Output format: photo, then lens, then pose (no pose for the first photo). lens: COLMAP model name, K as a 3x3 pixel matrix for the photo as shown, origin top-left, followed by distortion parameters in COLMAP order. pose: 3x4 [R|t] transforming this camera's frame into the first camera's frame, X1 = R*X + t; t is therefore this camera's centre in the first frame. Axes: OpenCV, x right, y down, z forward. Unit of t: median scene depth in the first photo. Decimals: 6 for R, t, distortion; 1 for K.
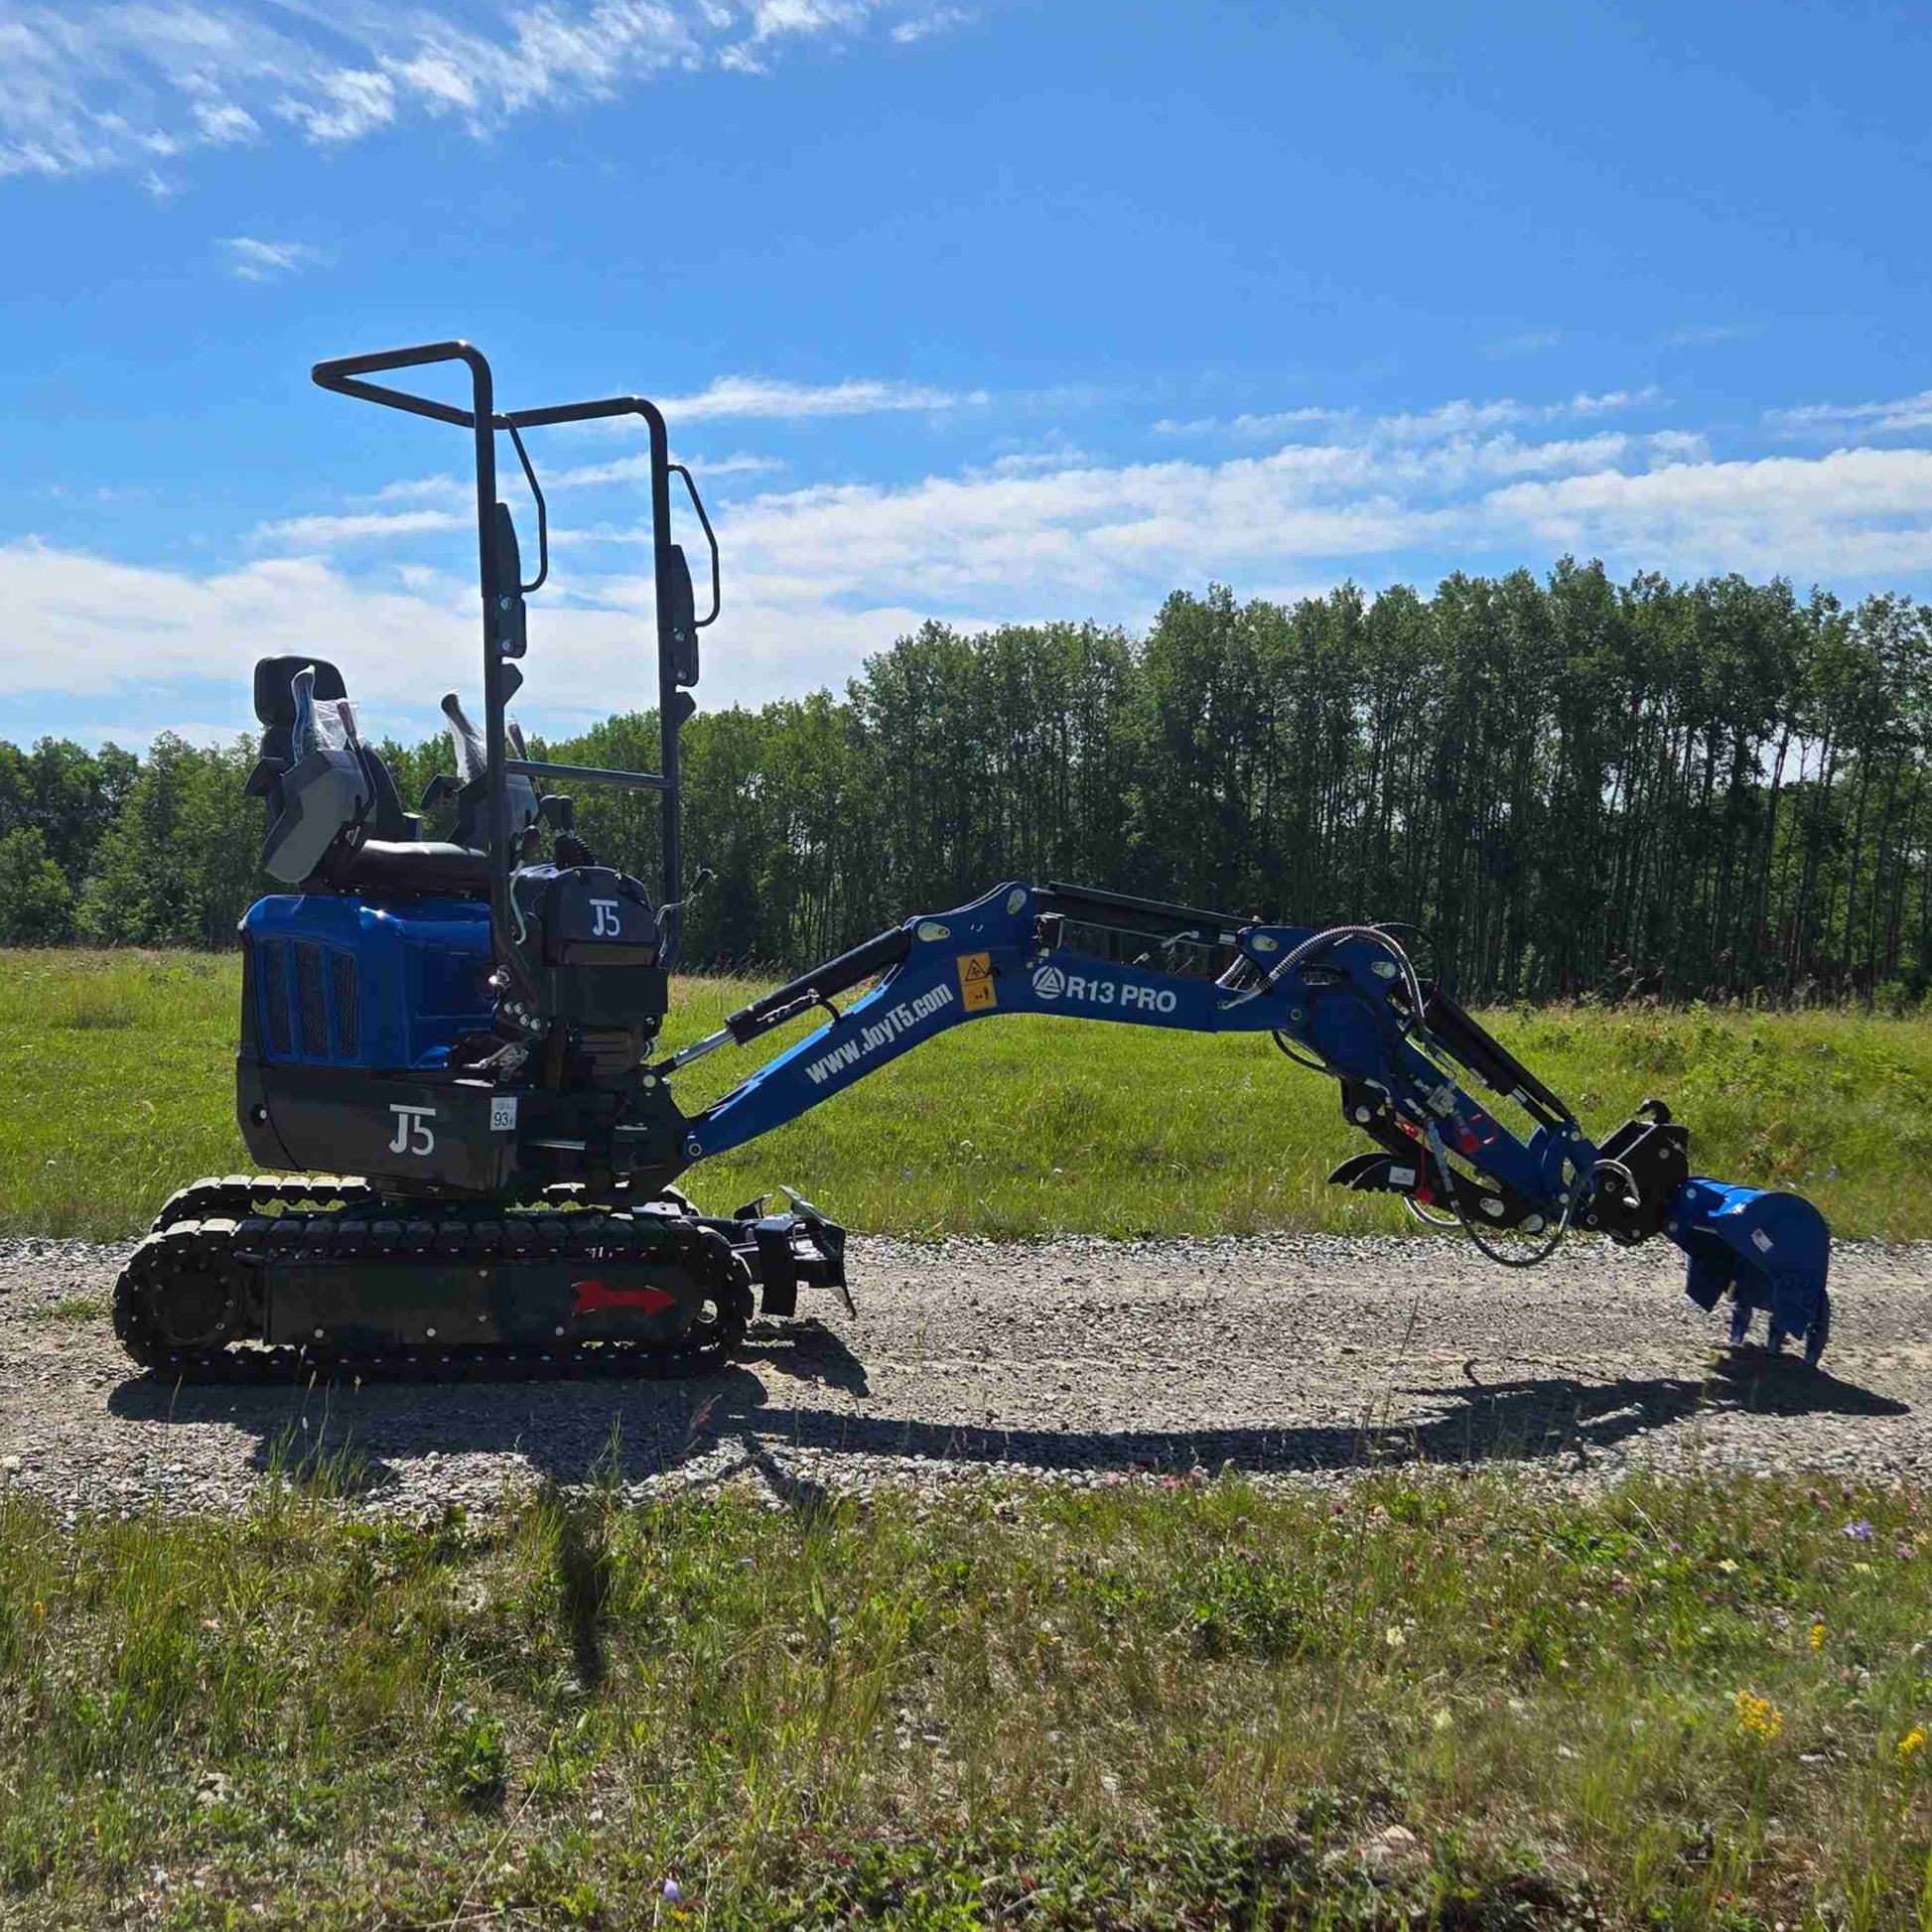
lens RADIAL K [[2838.9, 0, 963.5], [0, 2838.9, 903.4], [0, 0, 1]] dist [0.127191, -0.250920]
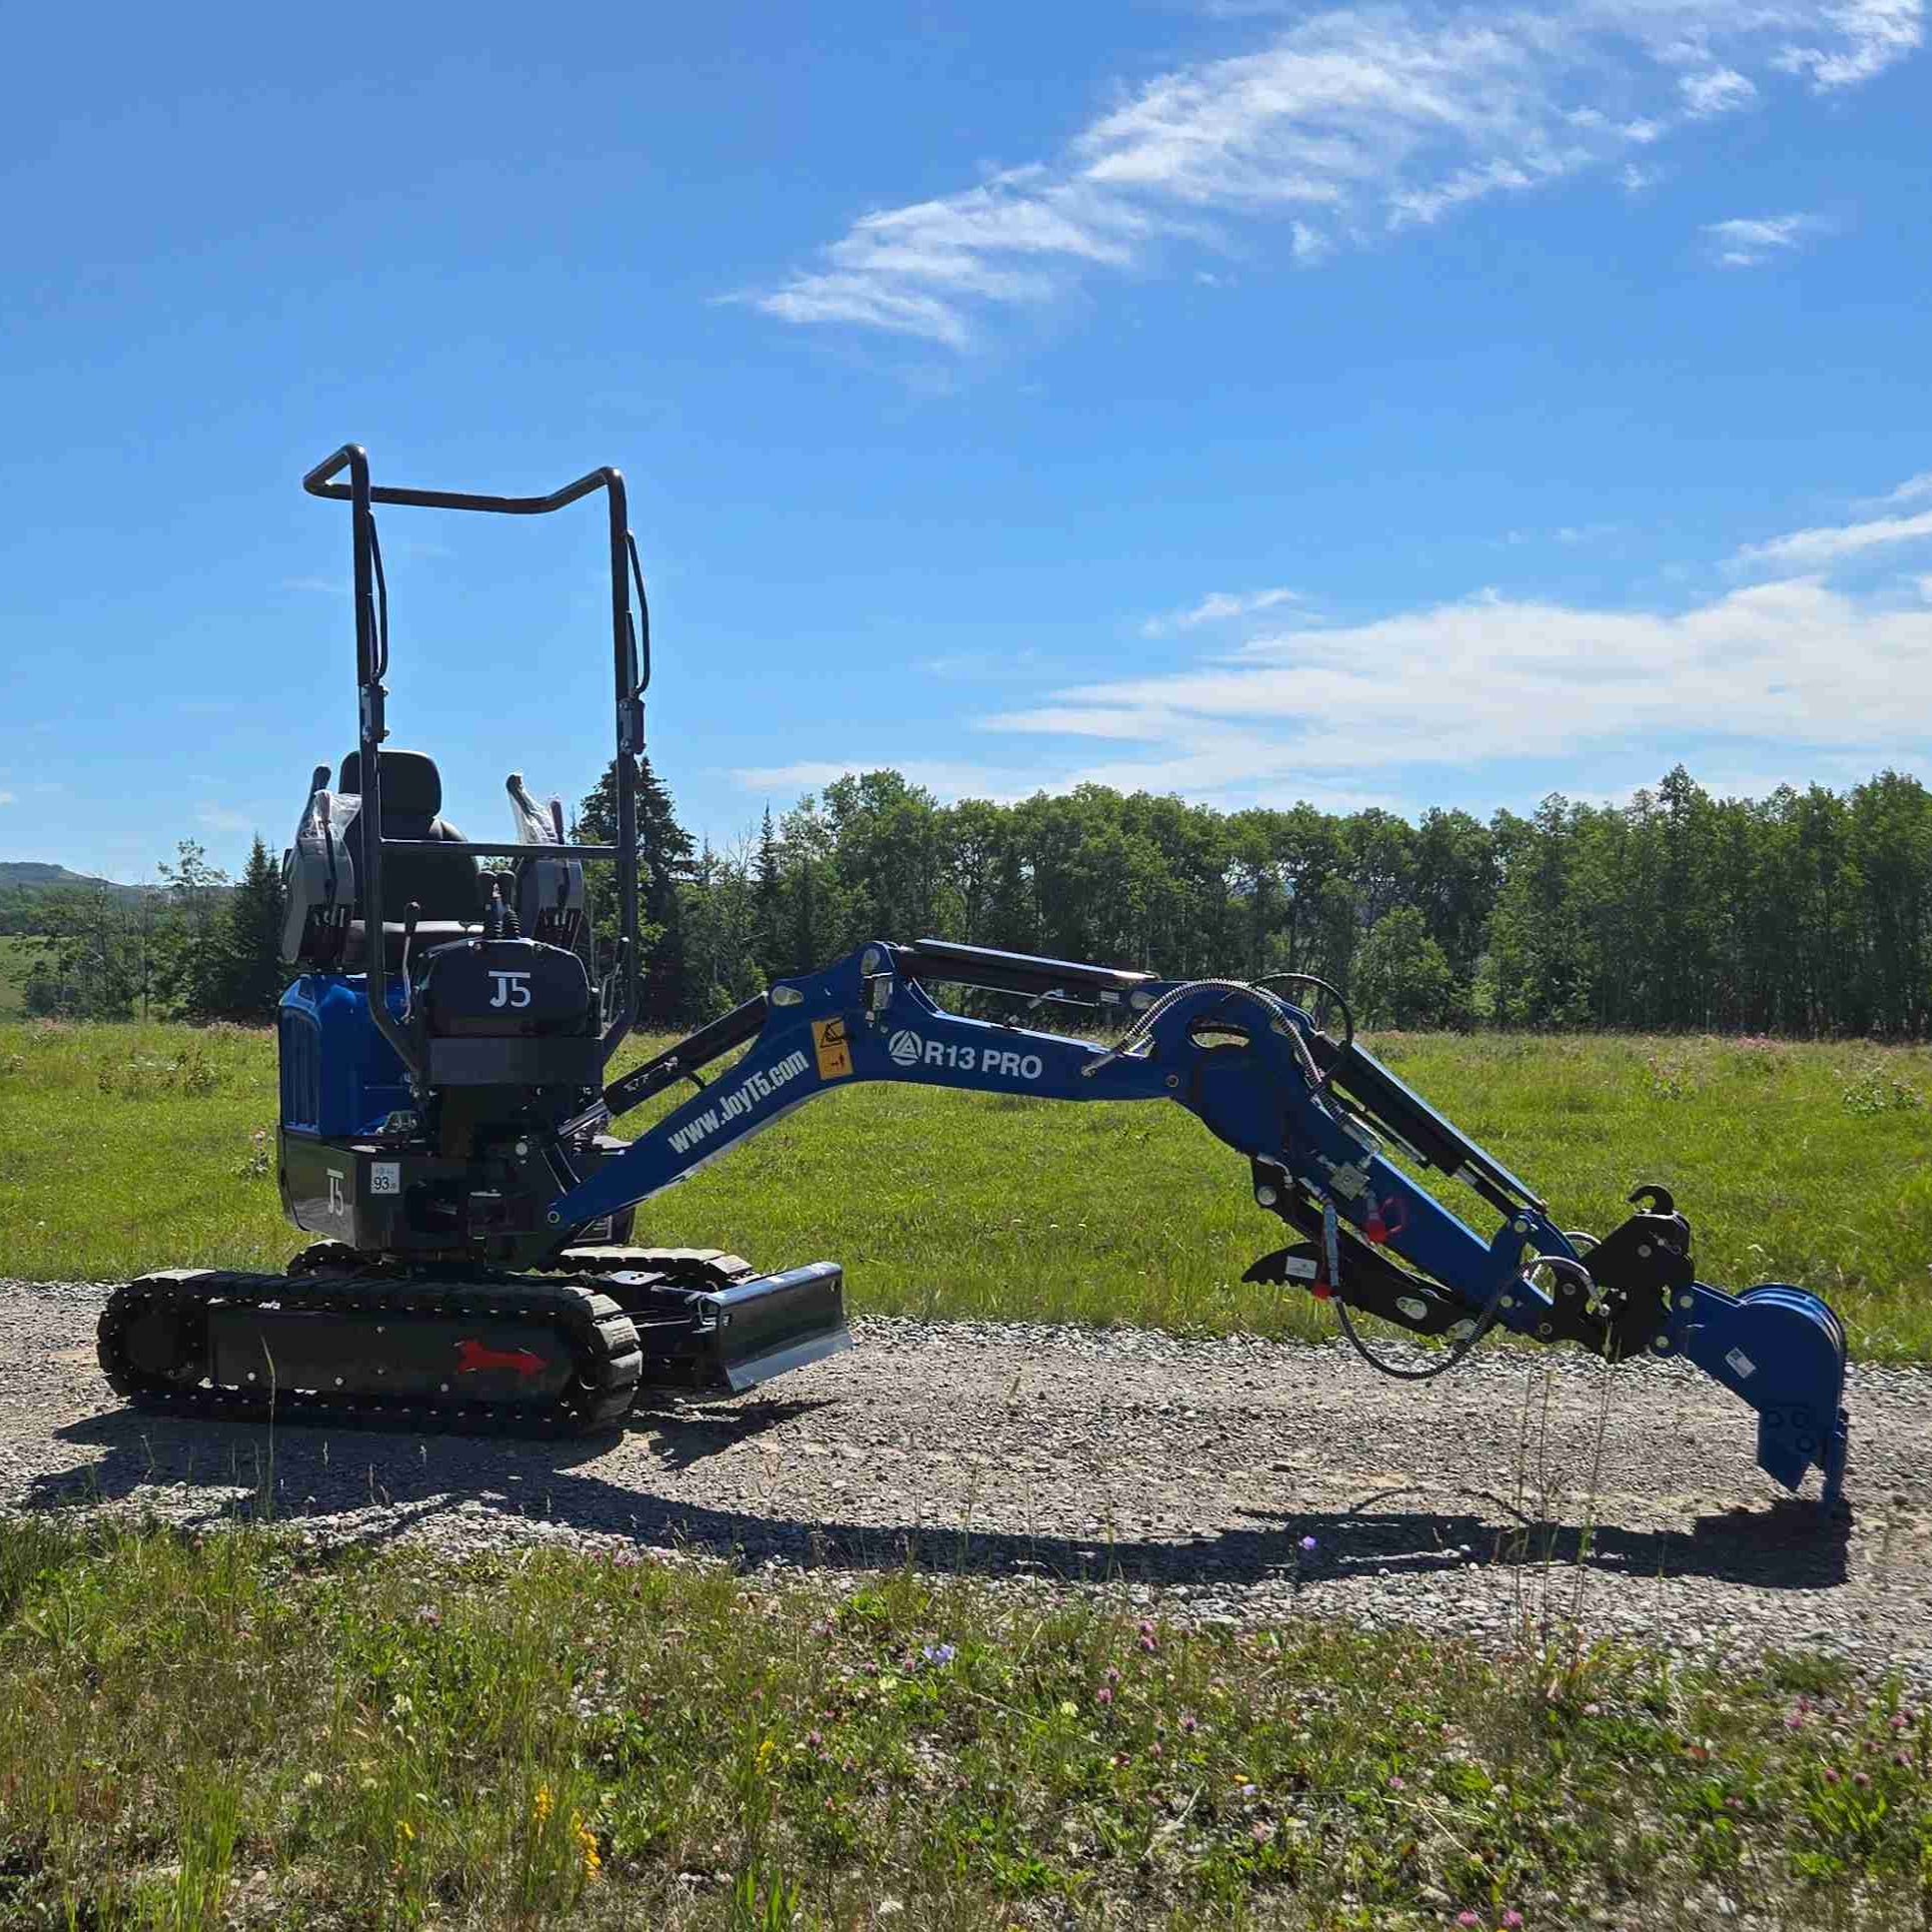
lens RADIAL K [[3287.5, 0, 972.3], [0, 3287.5, 1113.0], [0, 0, 1]] dist [0.146370, -0.328558]
pose [[0.788428, -0.000917, -0.615126, 0.525345], [0.024687, 0.999240, 0.030152, 0.012721], [0.614631, -0.038959, 0.787852, 0.120374]]
